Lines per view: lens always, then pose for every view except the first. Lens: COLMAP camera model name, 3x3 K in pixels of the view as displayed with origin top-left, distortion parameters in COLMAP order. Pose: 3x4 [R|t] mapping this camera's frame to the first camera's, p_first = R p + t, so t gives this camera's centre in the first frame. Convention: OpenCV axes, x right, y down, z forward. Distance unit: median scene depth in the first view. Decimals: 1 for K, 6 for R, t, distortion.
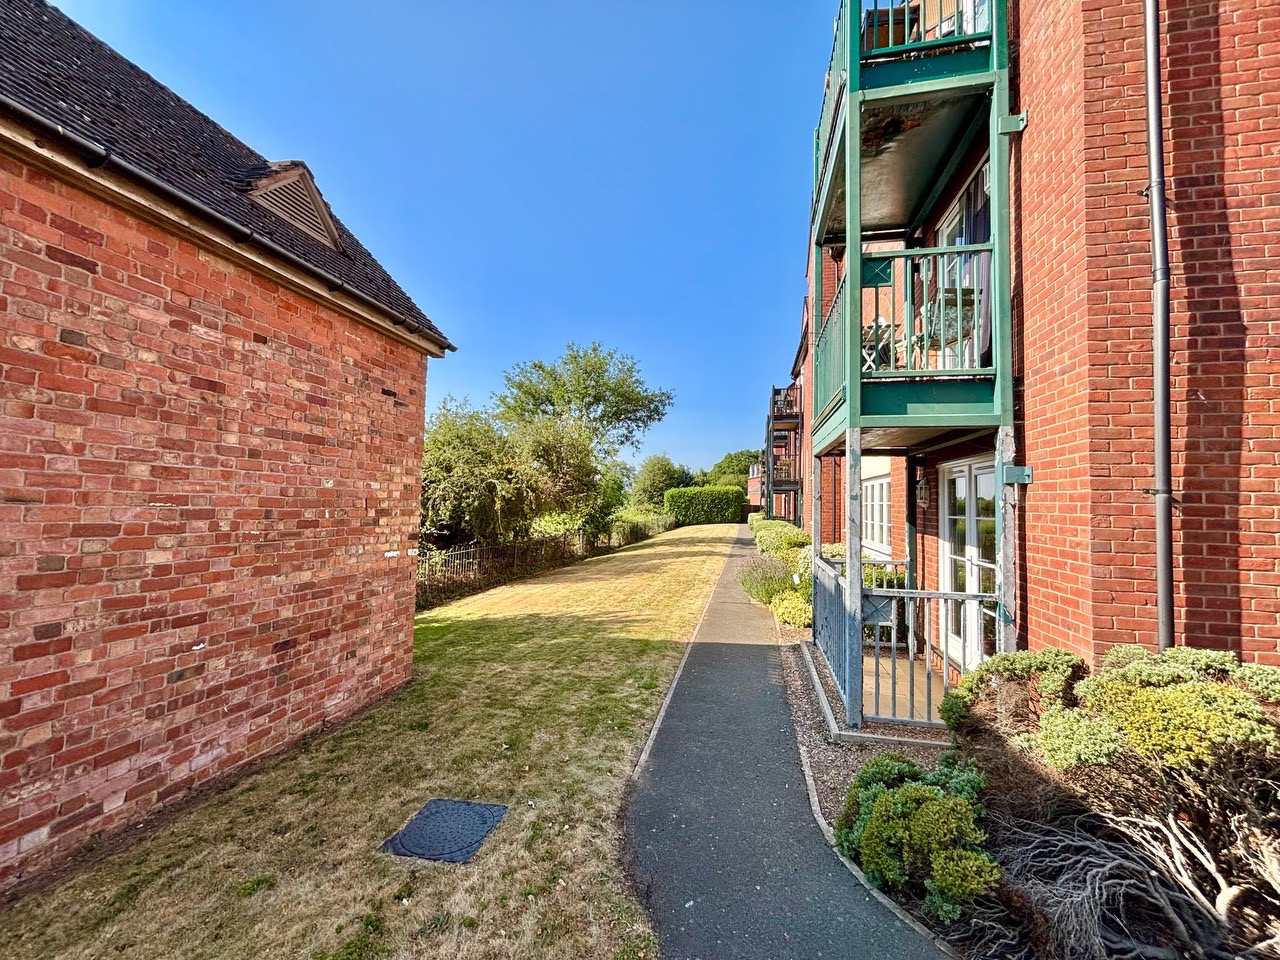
lens RADIAL K [[511.5, 0, 640.7], [0, 511.5, 480.9], [0, 0, 1]] dist [-0.008828, -0.000200]
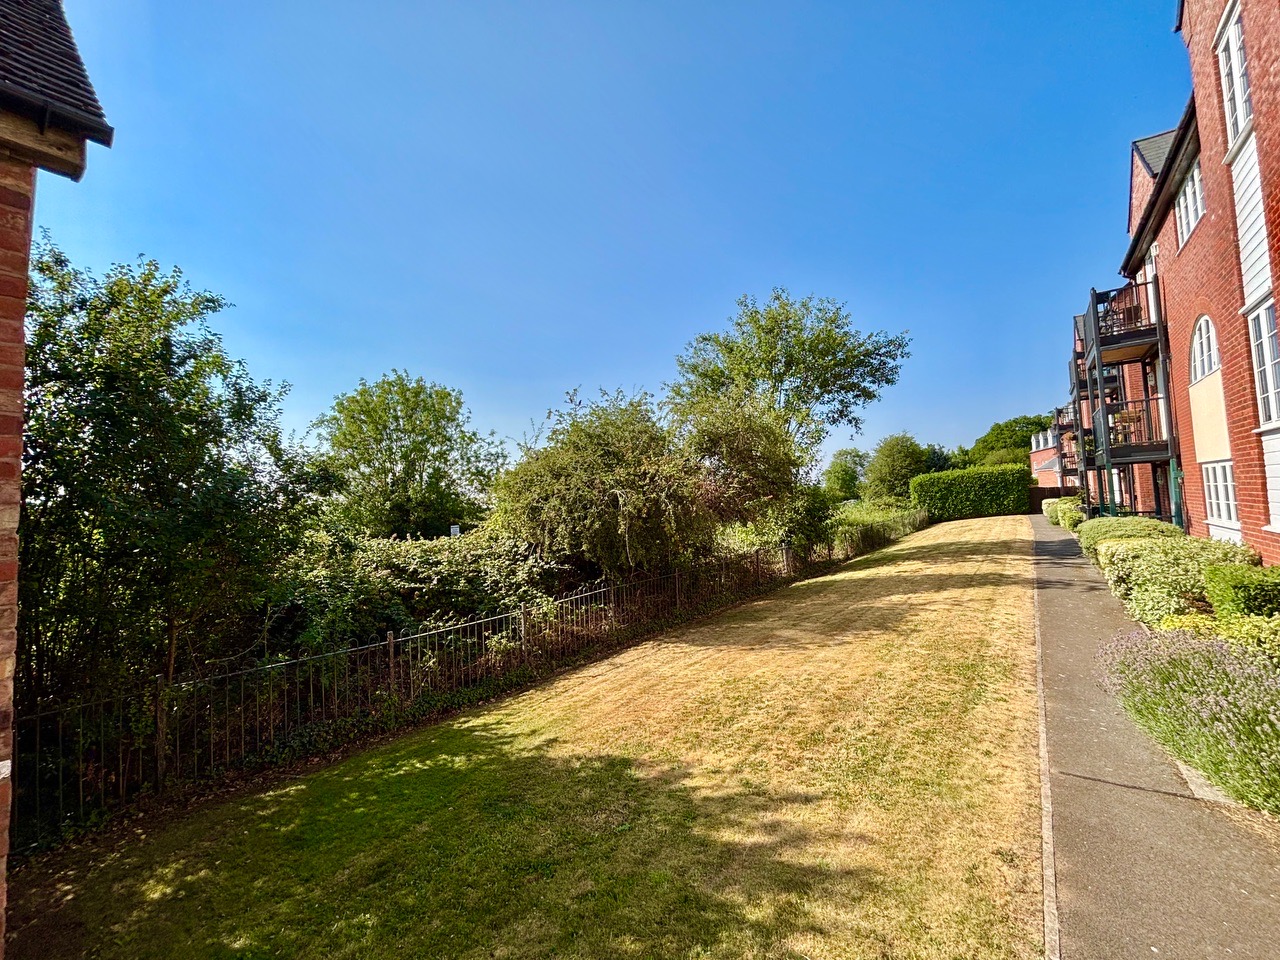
lens RADIAL K [[511.5, 0, 632.6], [0, 511.5, 469.2], [0, 0, 1]] dist [-0.008828, -0.000200]
pose [[0.895619, -0.092606, -0.435076, 0.017625], [0.084190, 0.995701, -0.038628, -0.000734], [0.436782, -0.002033, 0.899565, 0.210591]]
